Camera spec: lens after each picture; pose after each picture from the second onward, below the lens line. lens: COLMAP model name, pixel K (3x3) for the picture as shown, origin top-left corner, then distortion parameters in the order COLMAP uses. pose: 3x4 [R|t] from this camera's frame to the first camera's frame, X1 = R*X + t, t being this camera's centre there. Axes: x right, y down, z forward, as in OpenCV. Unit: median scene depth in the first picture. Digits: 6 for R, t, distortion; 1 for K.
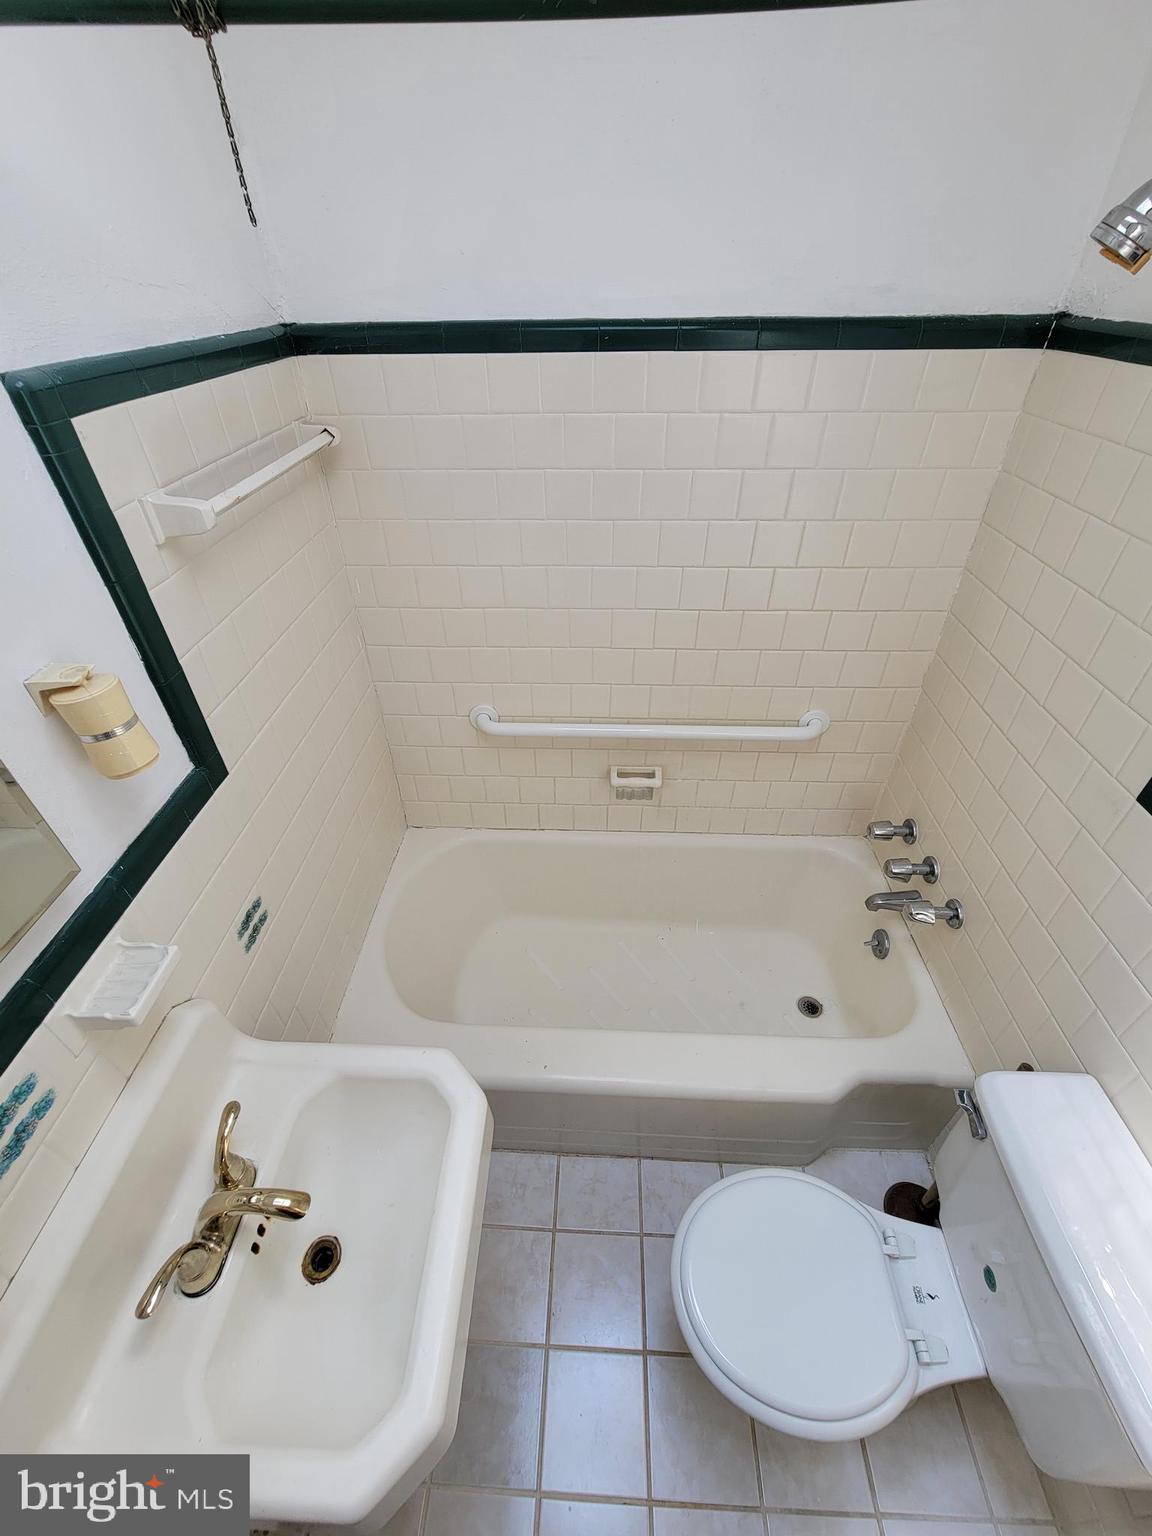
lens RADIAL K [[628.0, 0, 574.8], [0, 628.0, 767.1], [0, 0, 1]] dist [-0.000924, -0.001182]
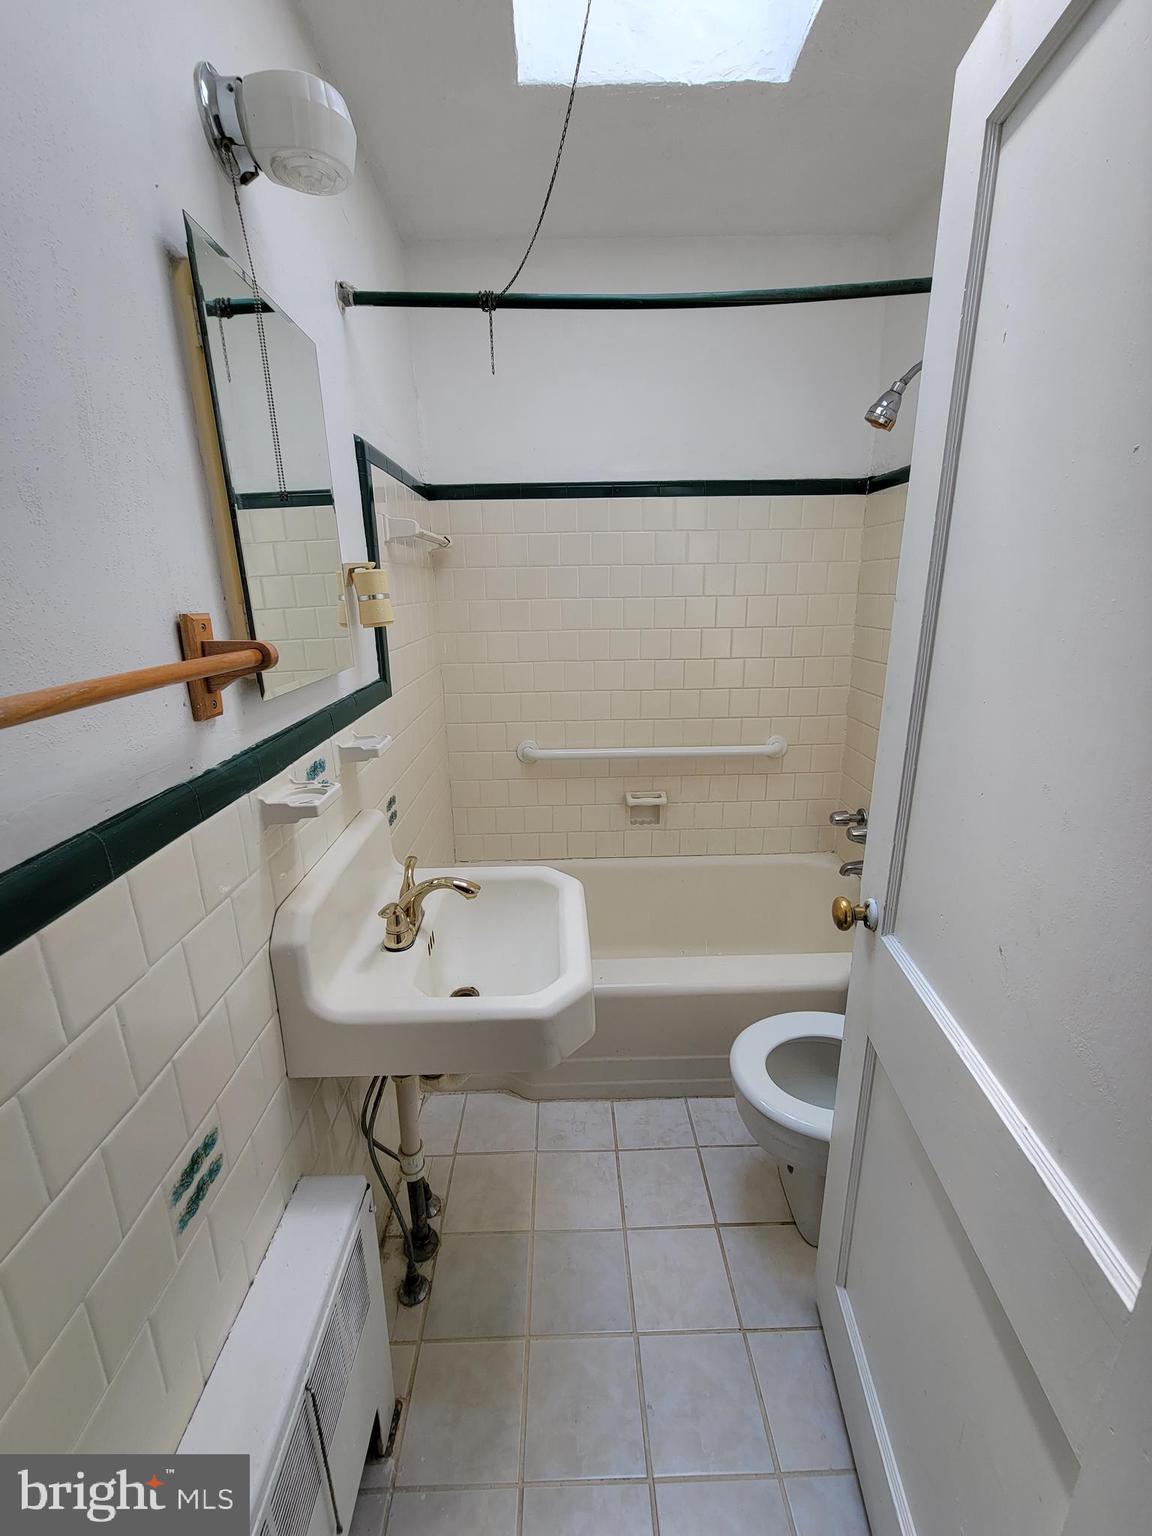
lens RADIAL K [[628.0, 0, 576.0], [0, 628.0, 766.7], [0, 0, 1]] dist [-0.000924, -0.001182]
pose [[0.997525, -0.023356, 0.066322, -0.146503], [0.046589, 0.926003, -0.374631, 0.490826], [-0.052665, 0.376794, 0.924799, -0.219030]]
